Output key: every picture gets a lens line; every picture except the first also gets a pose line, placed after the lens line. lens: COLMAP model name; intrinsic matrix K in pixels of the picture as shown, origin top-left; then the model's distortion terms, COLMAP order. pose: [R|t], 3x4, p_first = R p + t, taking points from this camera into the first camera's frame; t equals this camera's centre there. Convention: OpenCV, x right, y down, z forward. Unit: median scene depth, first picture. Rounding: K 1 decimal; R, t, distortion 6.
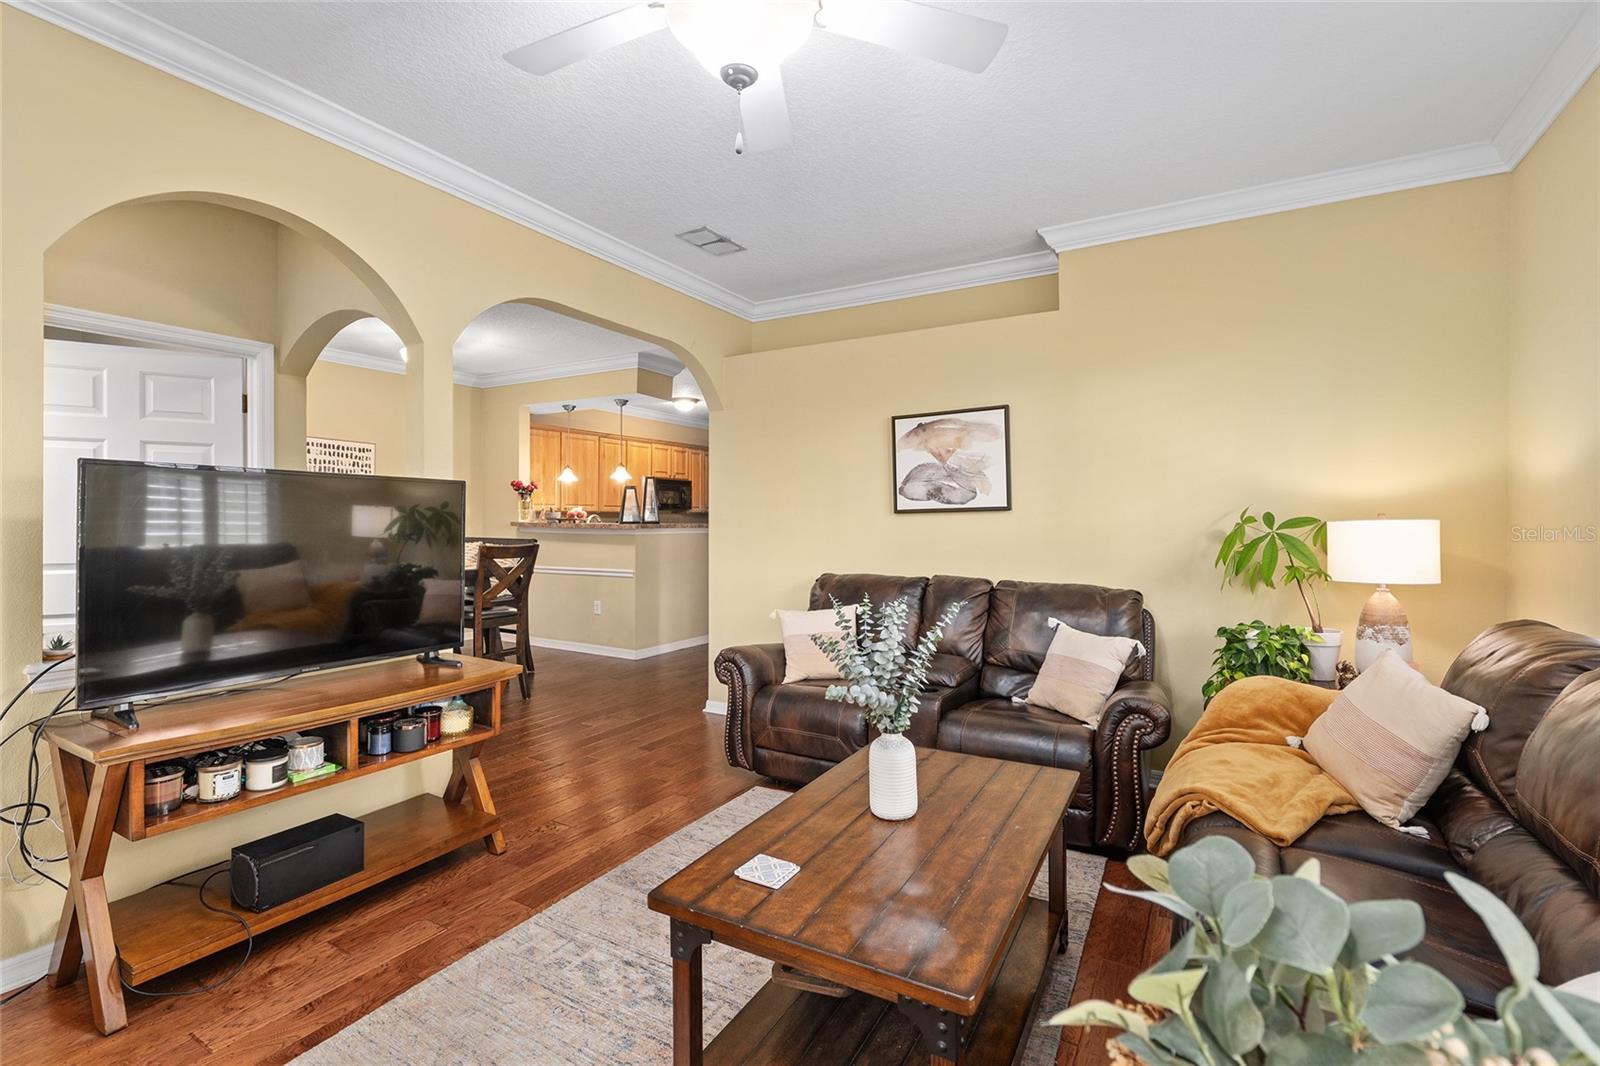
lens RADIAL K [[715.9, 0, 800.5], [0, 715.9, 521.5], [0, 0, 1]] dist [0.002261, 0.000086]
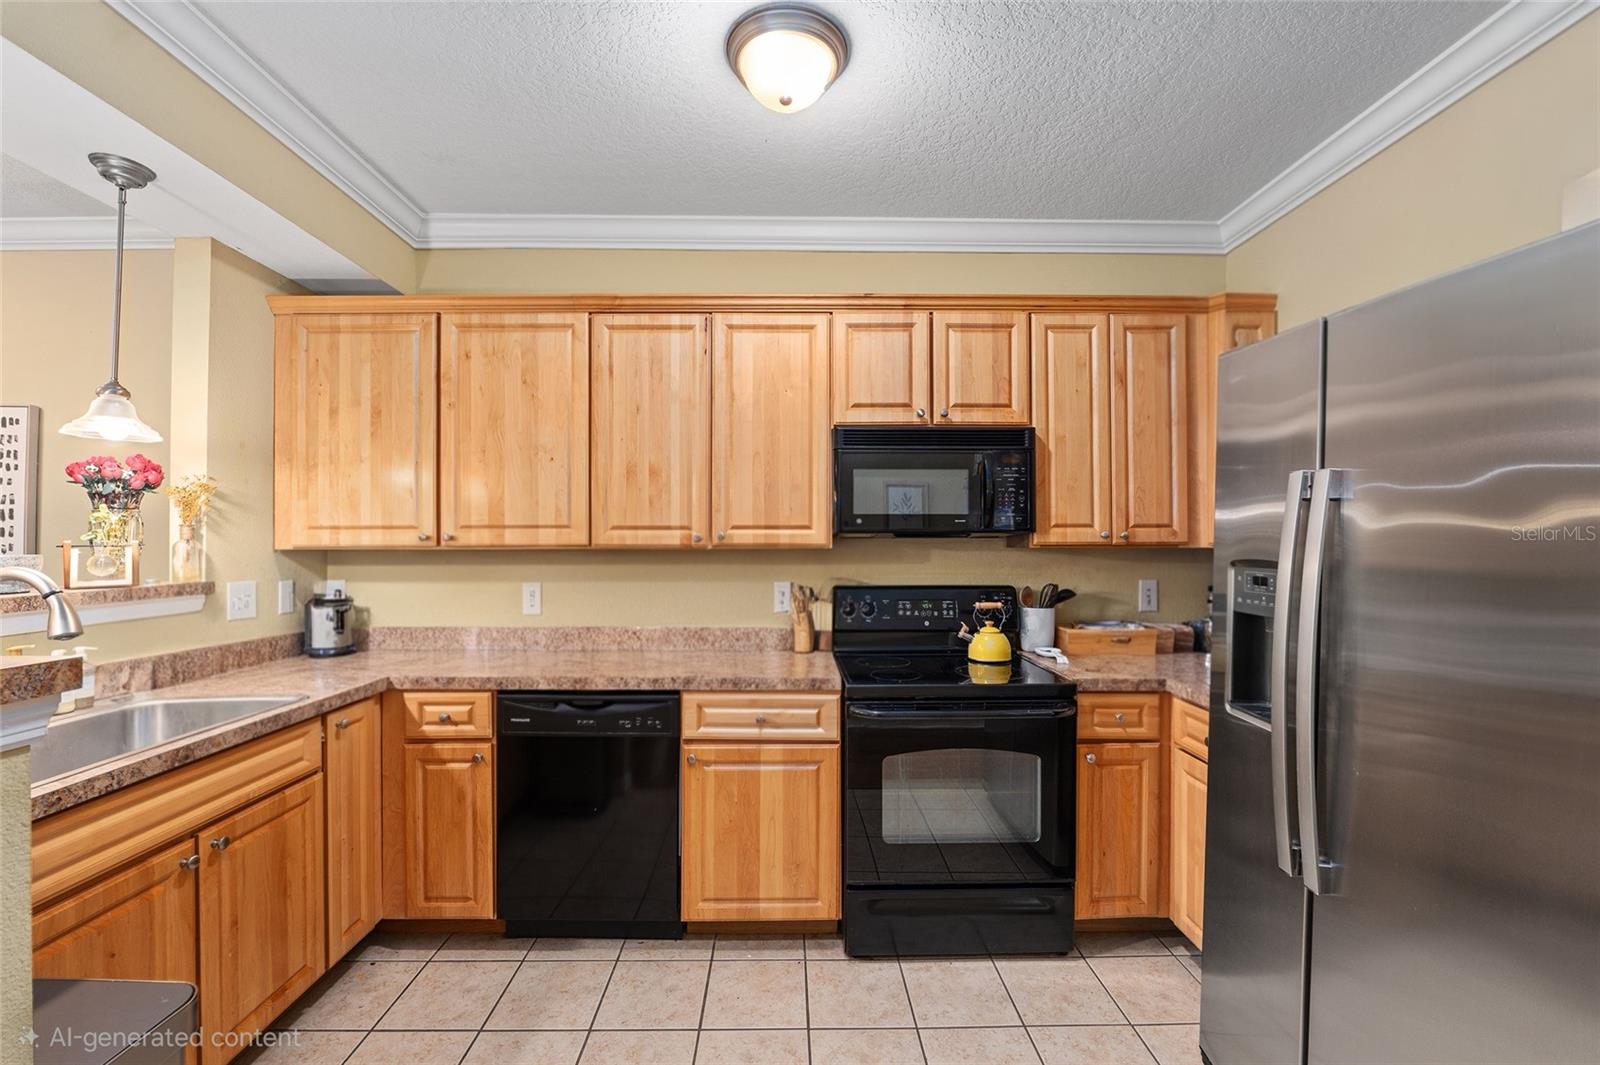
lens RADIAL K [[660.6, 0, 796.9], [0, 660.6, 539.4], [0, 0, 1]] dist [-0.012102, -0.000053]
pose [[0.512045, -0.008089, -0.858921, 0.038215], [-0.001733, 0.999944, -0.010451, -0.030394], [0.858957, 0.006840, 0.512002, 2.001674]]
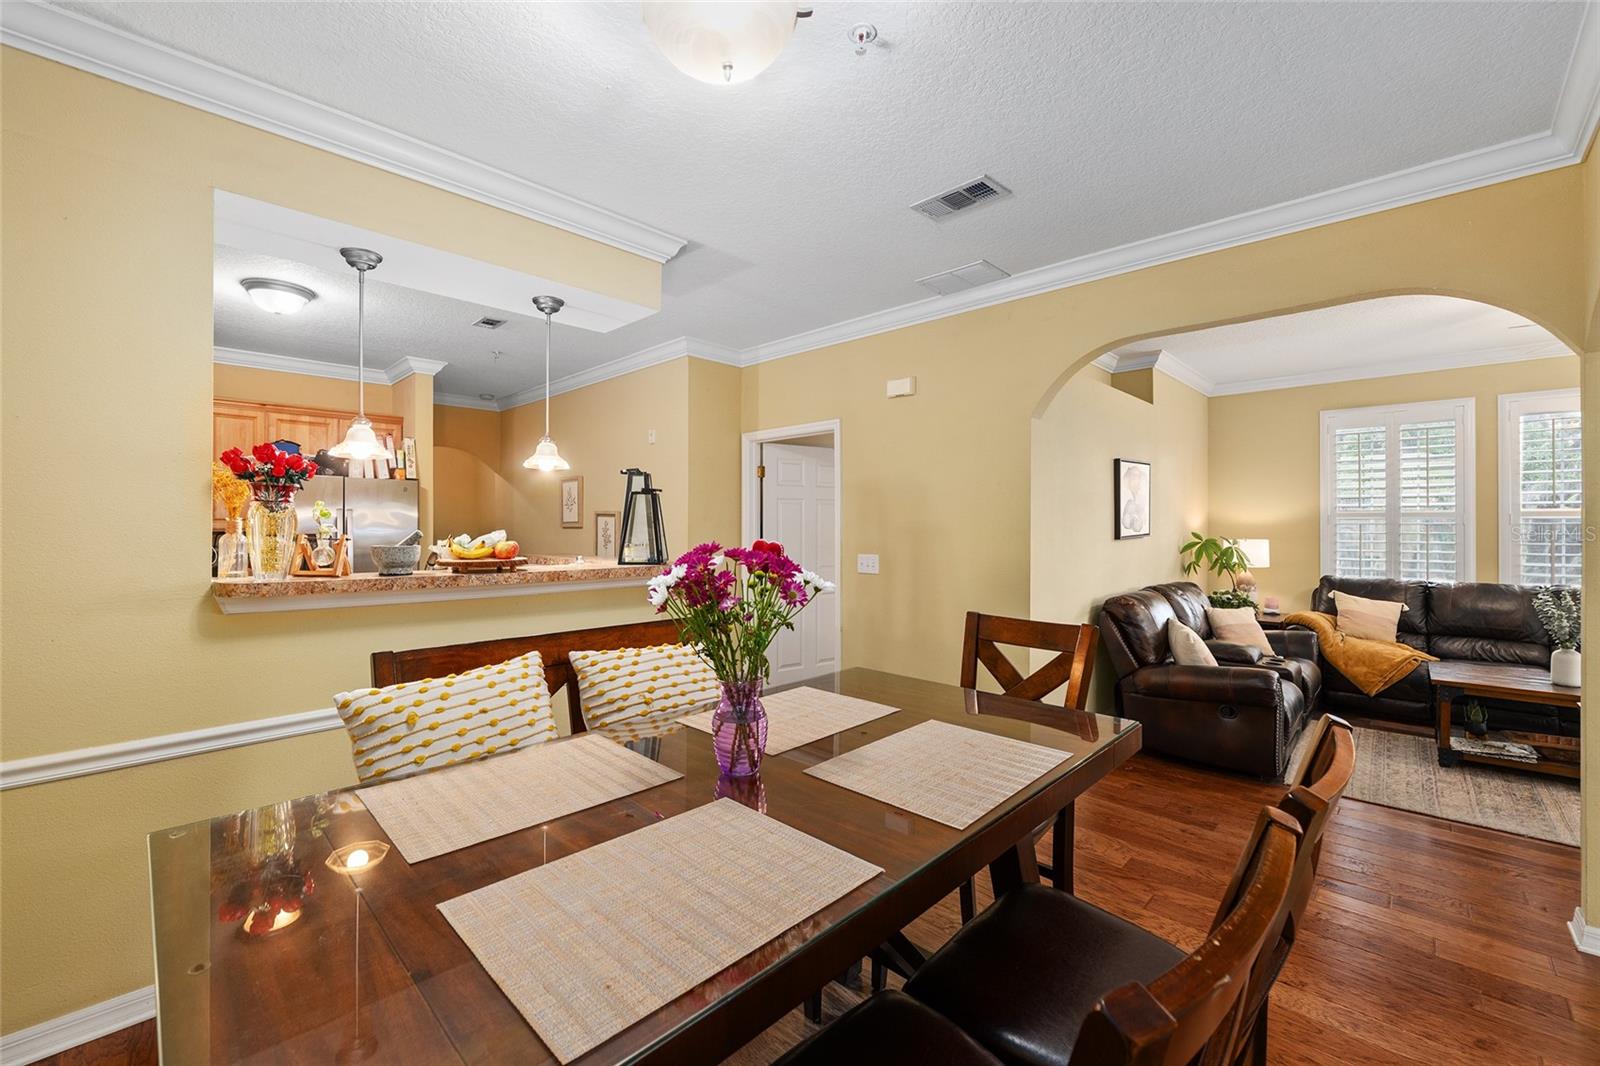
lens RADIAL K [[651.9, 0, 795.8], [0, 651.9, 524.6], [0, 0, 1]] dist [-0.009986, 0.000020]
pose [[0.248215, -0.005390, 0.968690, -1.075404], [0.001803, 0.999985, 0.005102, -0.044453], [-0.968703, 0.000480, 0.248221, 1.279412]]
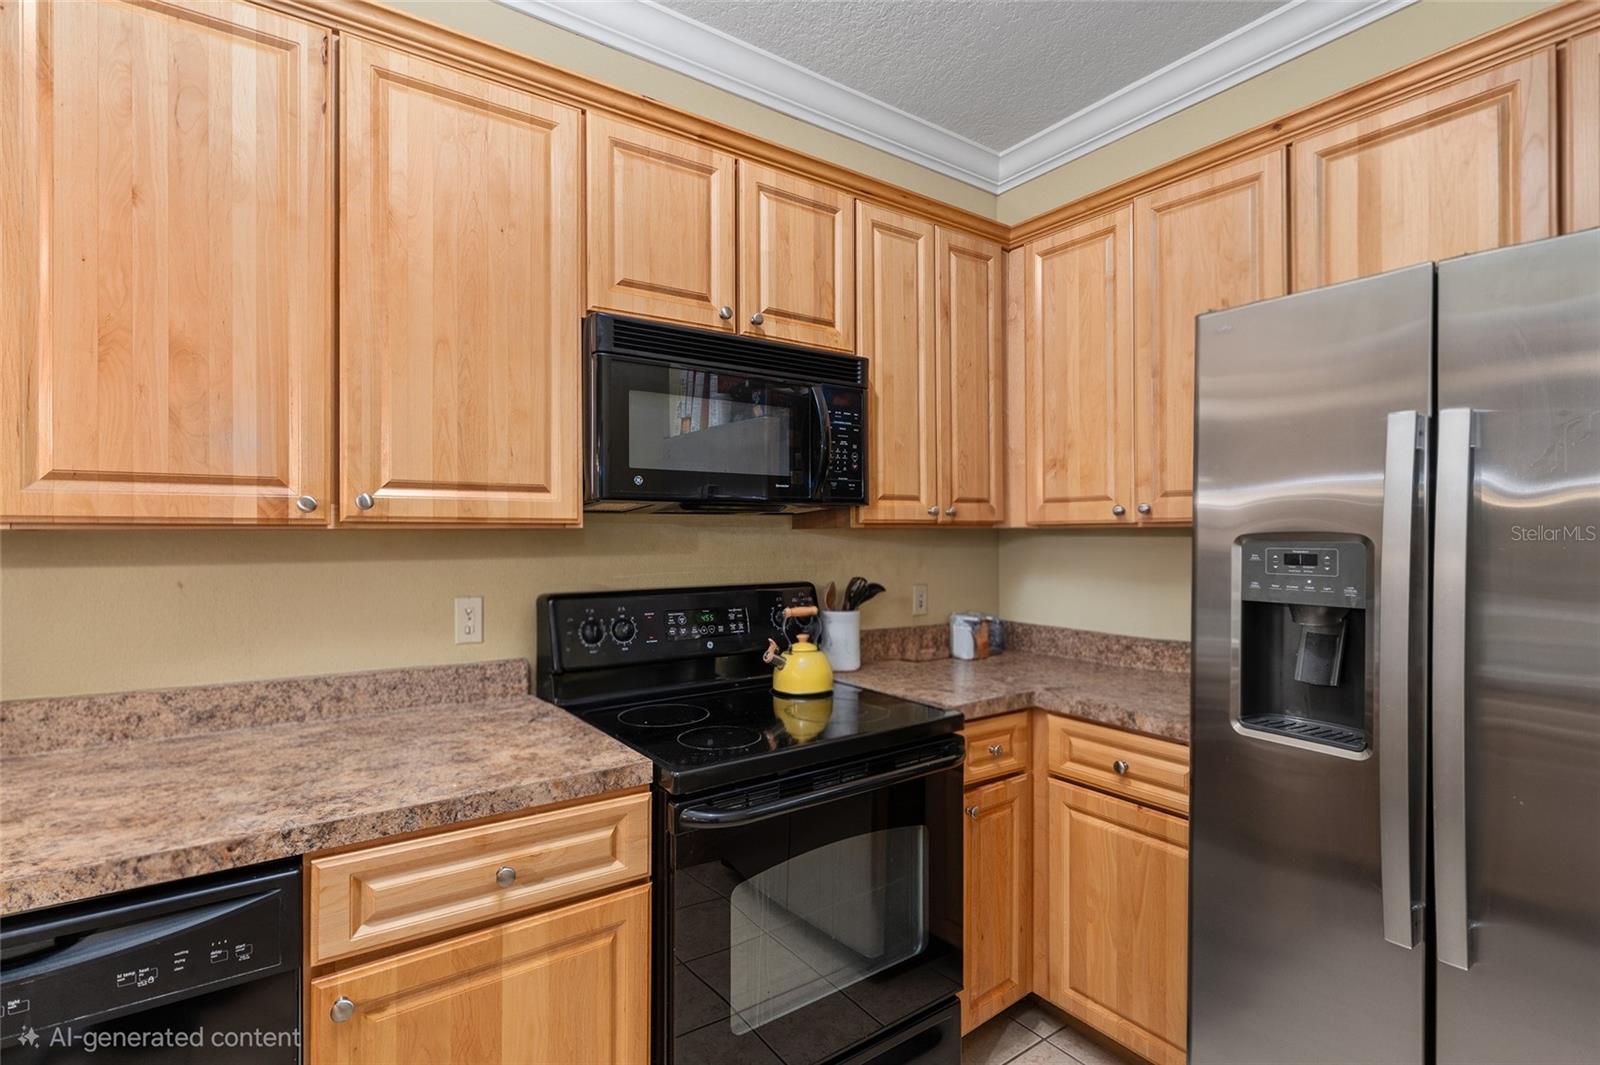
lens RADIAL K [[763.8, 0, 800.0], [0, 763.8, 532.5], [0, 0, 1]] dist [0.000145, -0.000293]
pose [[0.911532, -0.010191, -0.411102, -0.213346], [0.007004, 0.999933, -0.009259, -0.021143], [0.411169, 0.005561, 0.911542, 2.024979]]
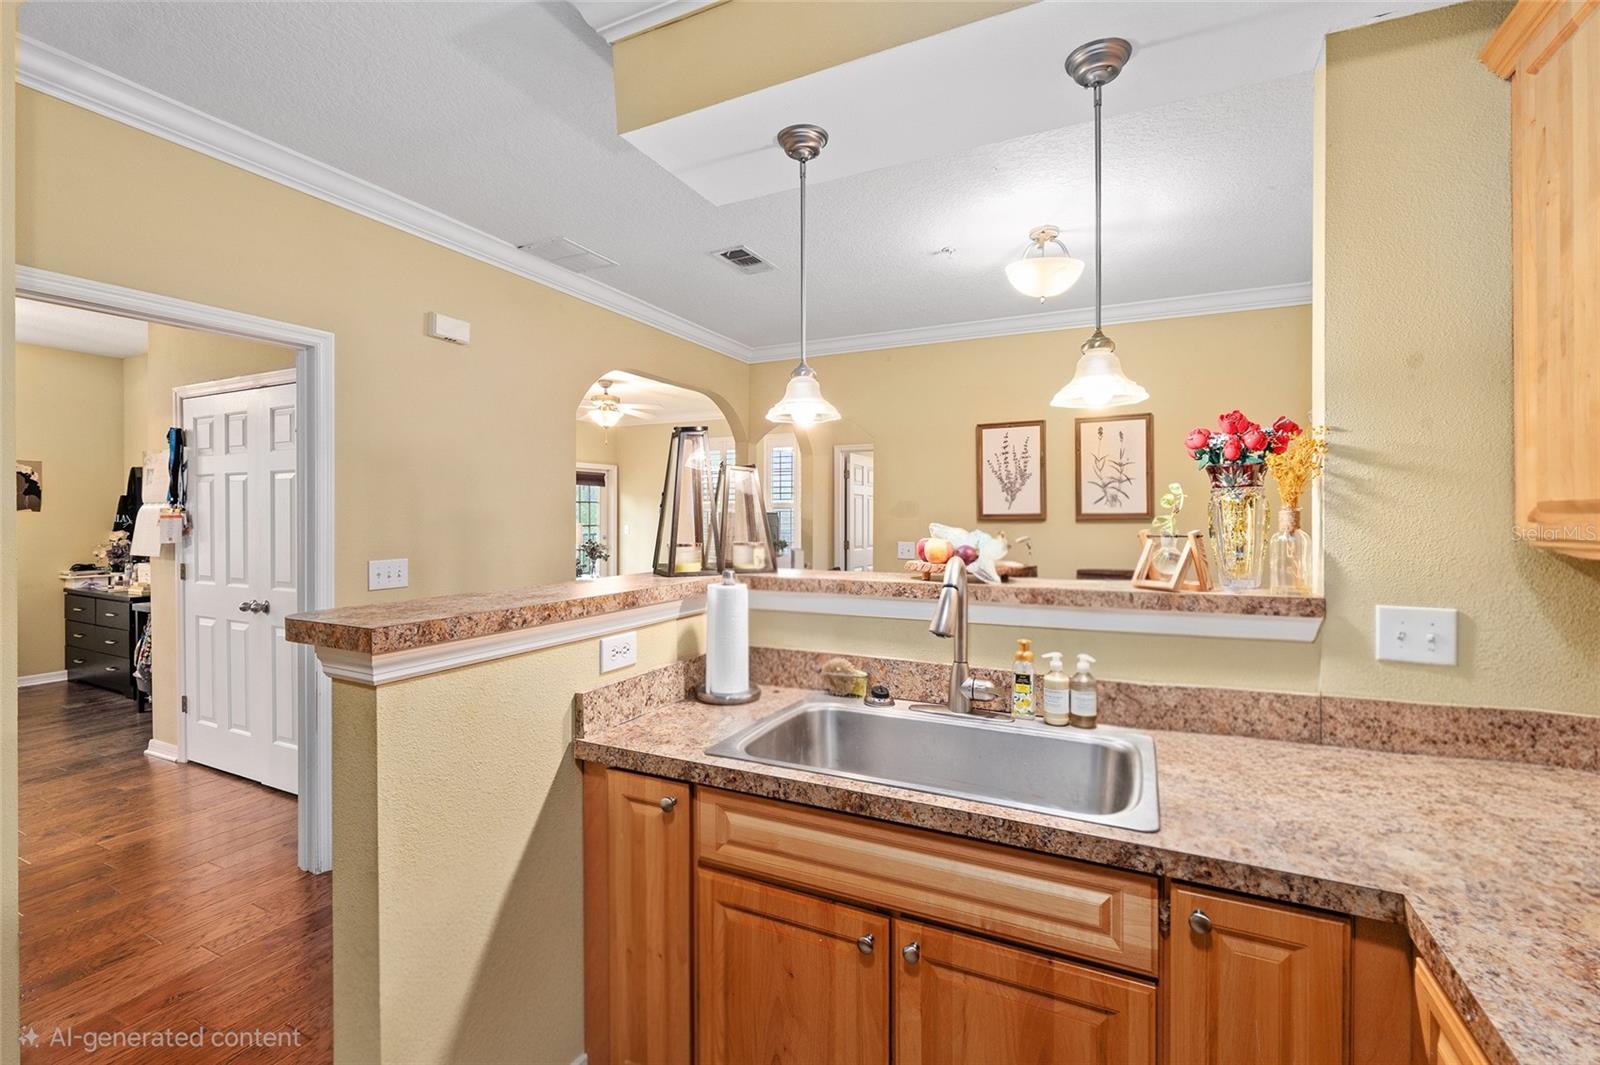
lens RADIAL K [[696.0, 0, 799.1], [0, 696.0, 517.0], [0, 0, 1]] dist [-0.002129, -0.000221]
pose [[-0.997563, -0.005833, -0.069521, -0.399156], [-0.006336, 0.999955, 0.007026, -0.042813], [0.069477, 0.007450, -0.997556, 2.200525]]
